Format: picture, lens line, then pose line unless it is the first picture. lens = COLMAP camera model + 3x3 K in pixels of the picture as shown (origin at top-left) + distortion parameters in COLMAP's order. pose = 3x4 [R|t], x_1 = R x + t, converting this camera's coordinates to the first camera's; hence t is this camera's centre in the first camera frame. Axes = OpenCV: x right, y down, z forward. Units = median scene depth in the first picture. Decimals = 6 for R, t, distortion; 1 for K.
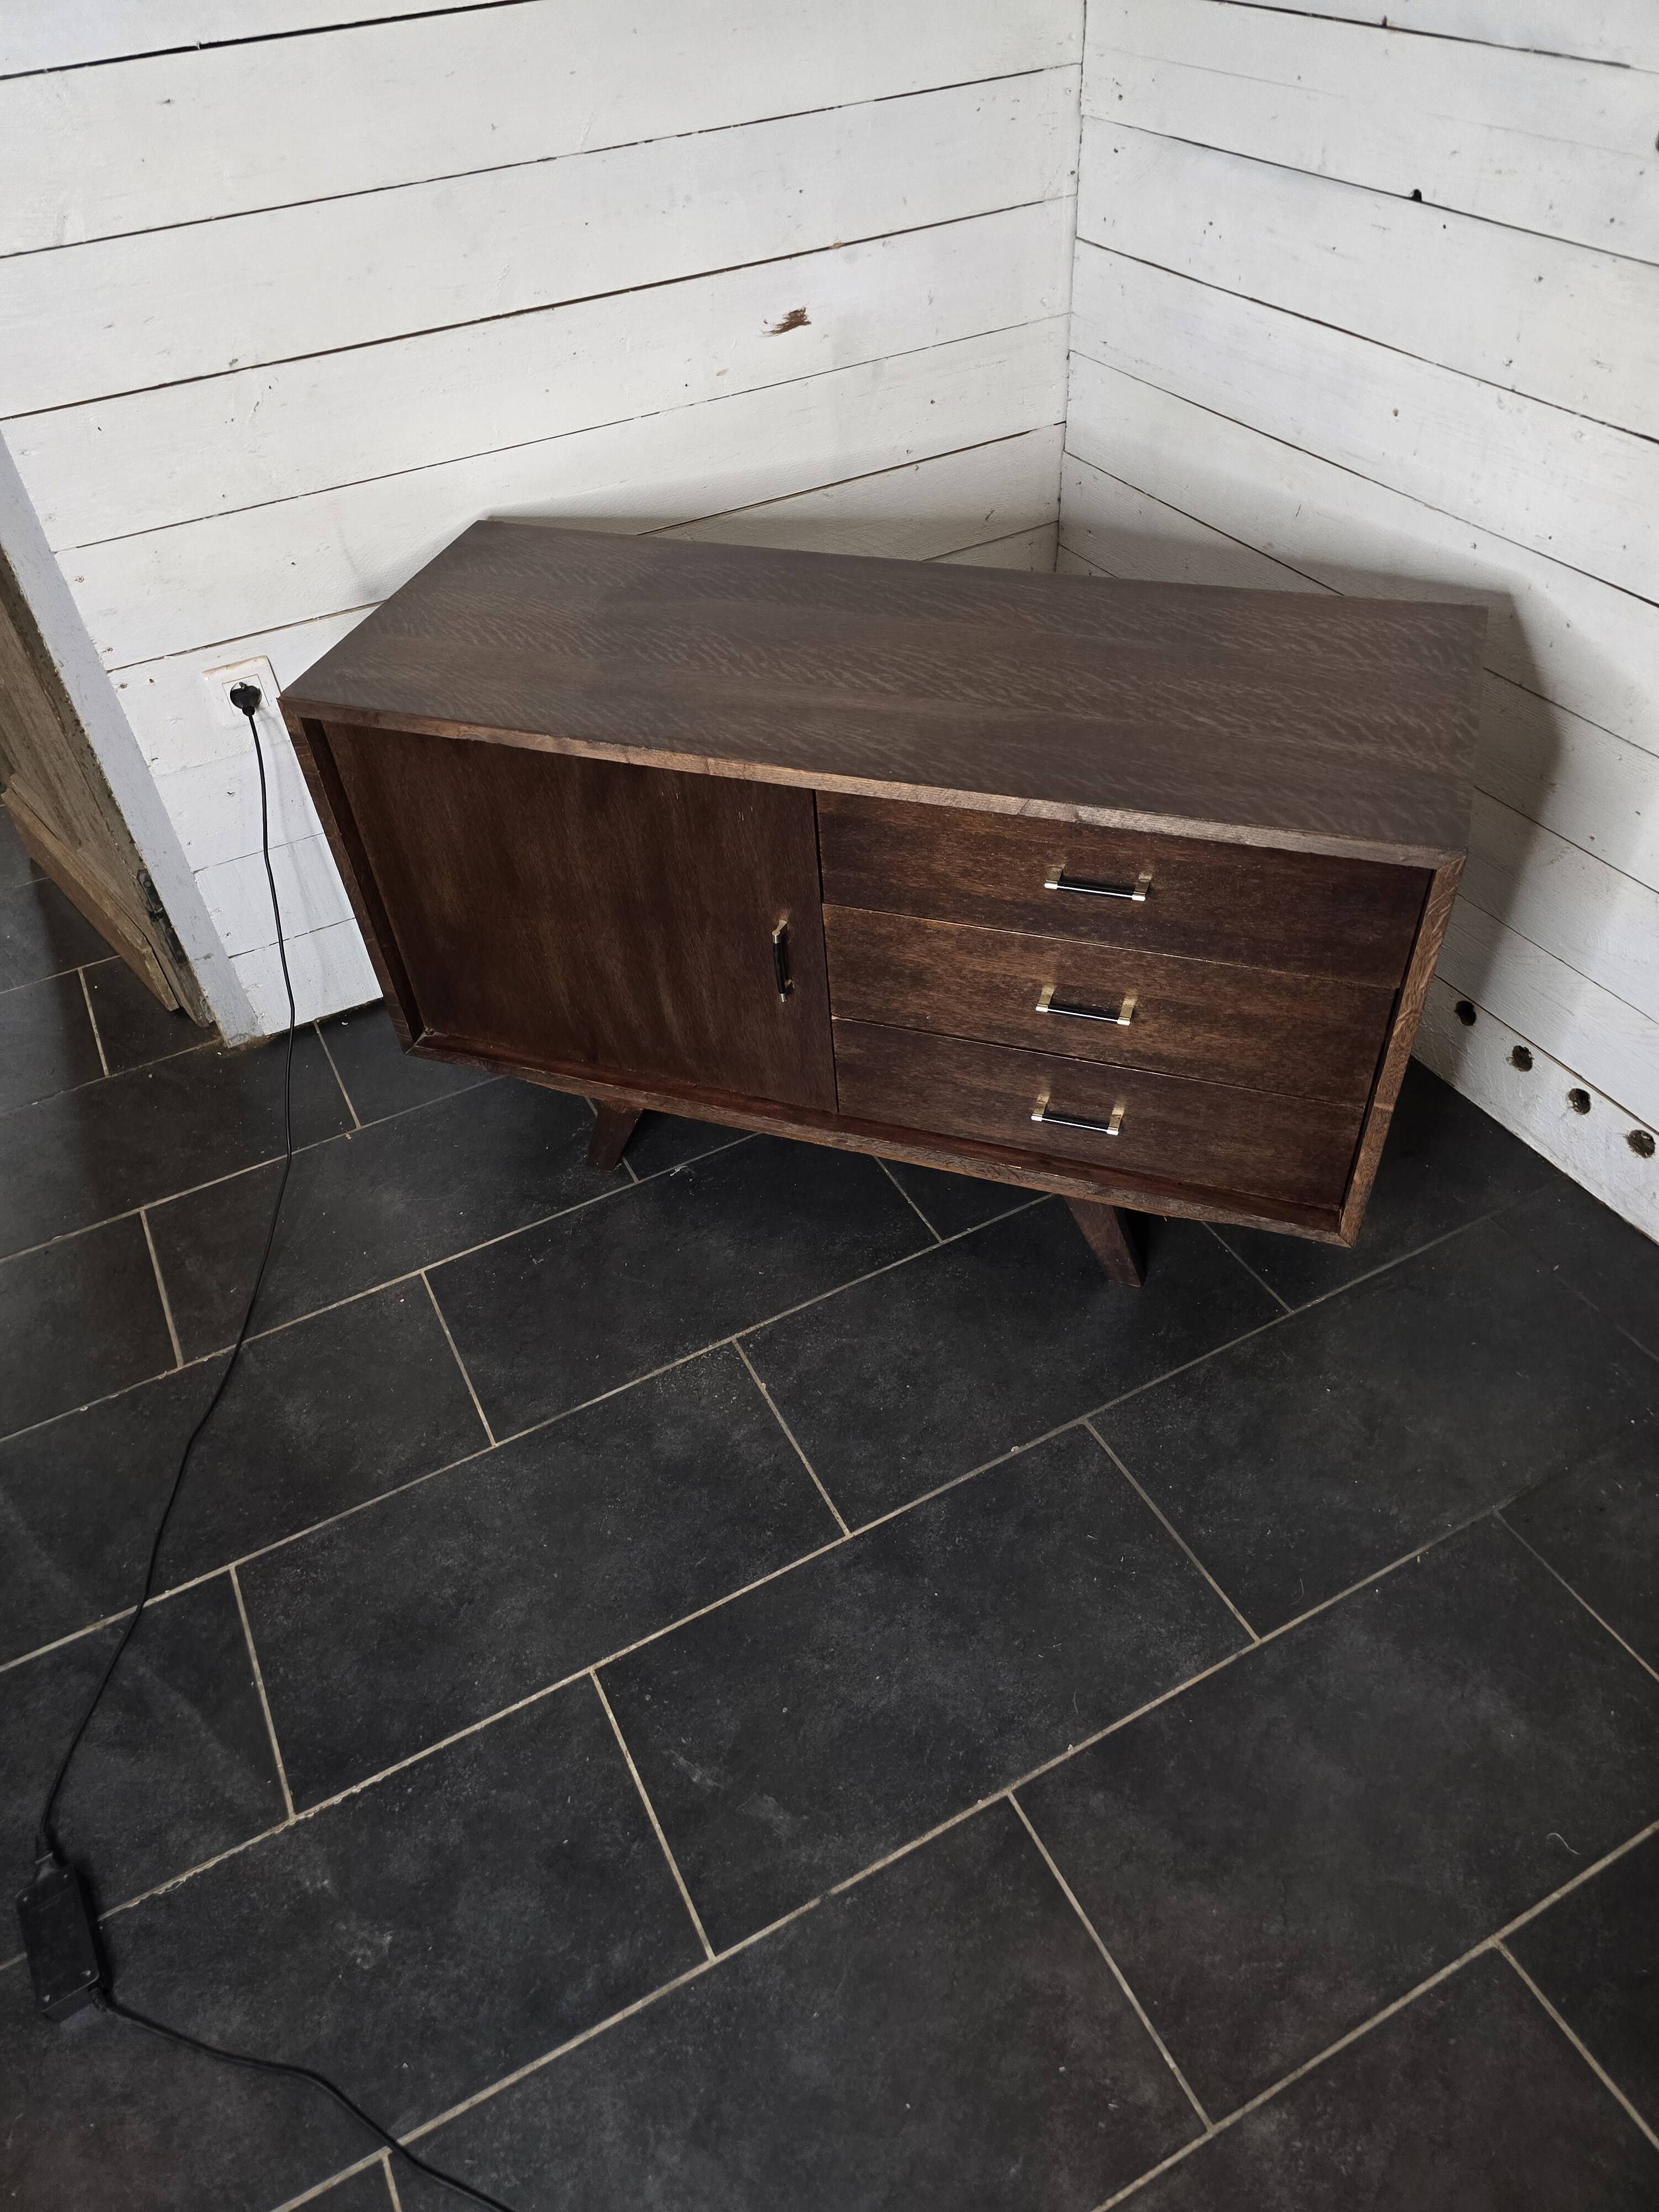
lens RADIAL K [[1493.1, 0, 810.1], [0, 1493.1, 1092.0], [0, 0, 1]] dist [0.071416, -0.074769]
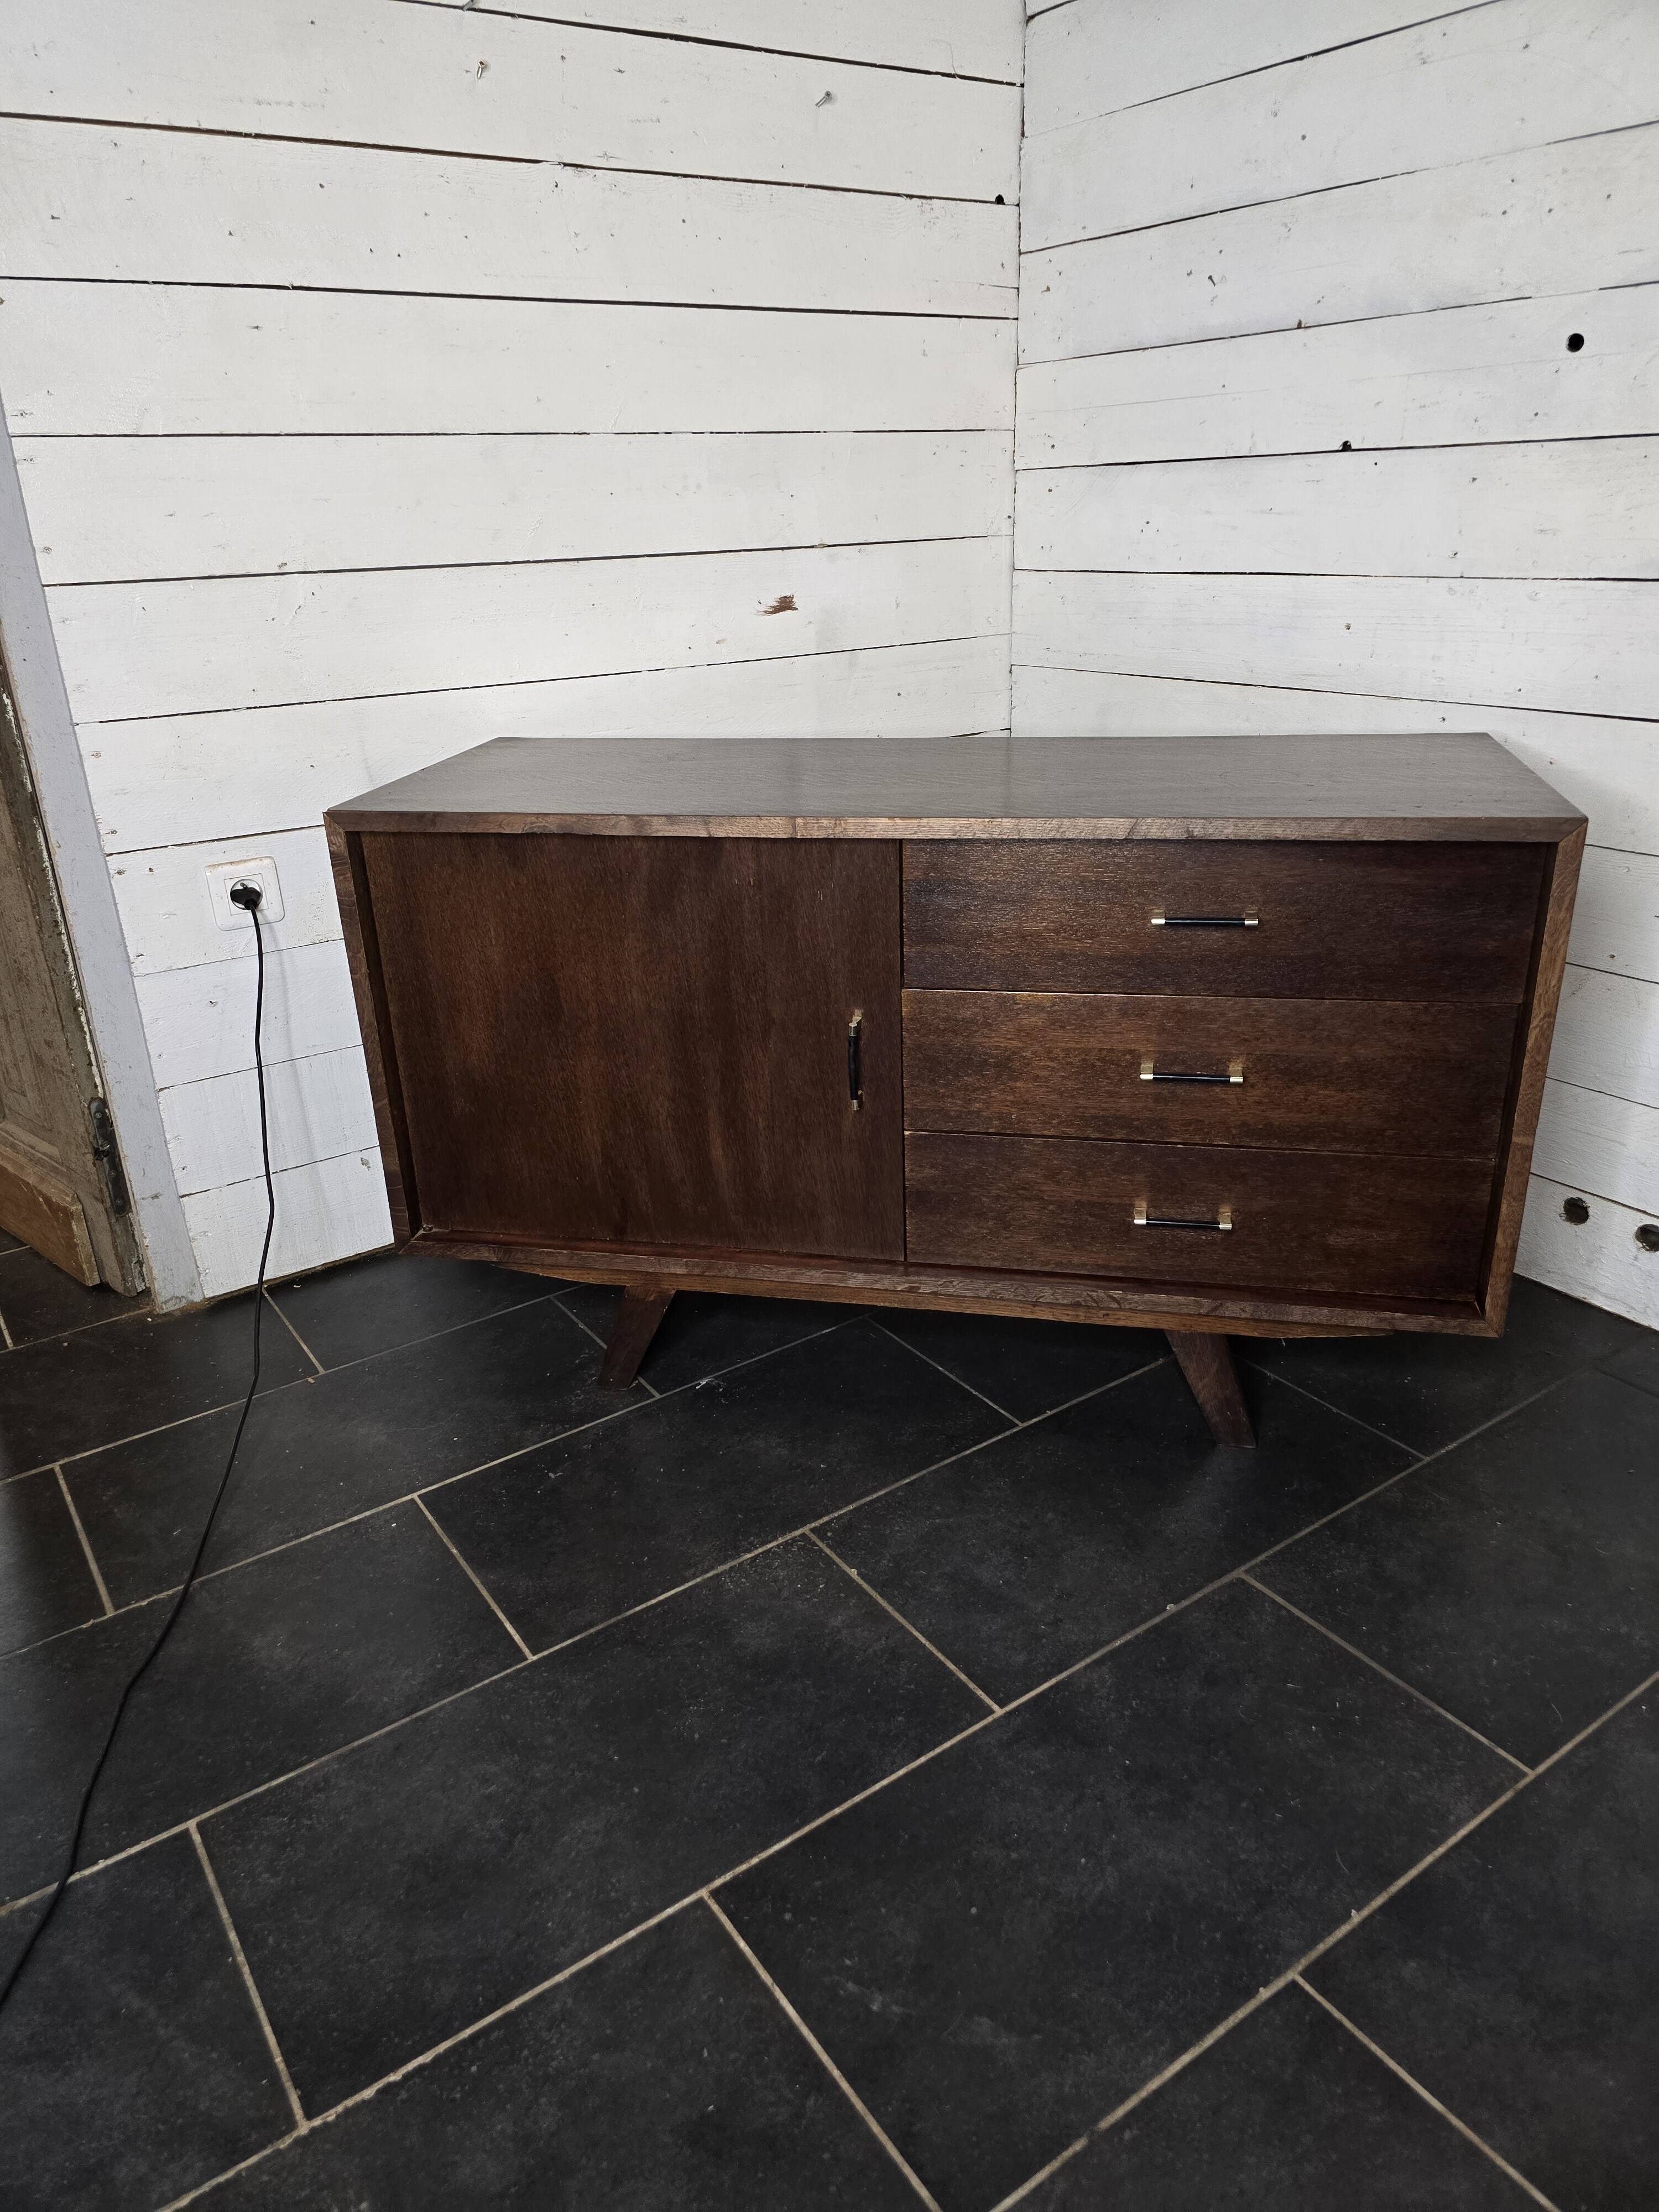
lens RADIAL K [[1493.9, 0, 807.2], [0, 1493.9, 1093.2], [0, 0, 1]] dist [0.066306, -0.065804]
pose [[0.991786, -0.019287, 0.126443, -0.170481], [0.064865, 0.927857, -0.367252, 0.276145], [-0.110237, 0.372437, 0.921487, 0.145459]]
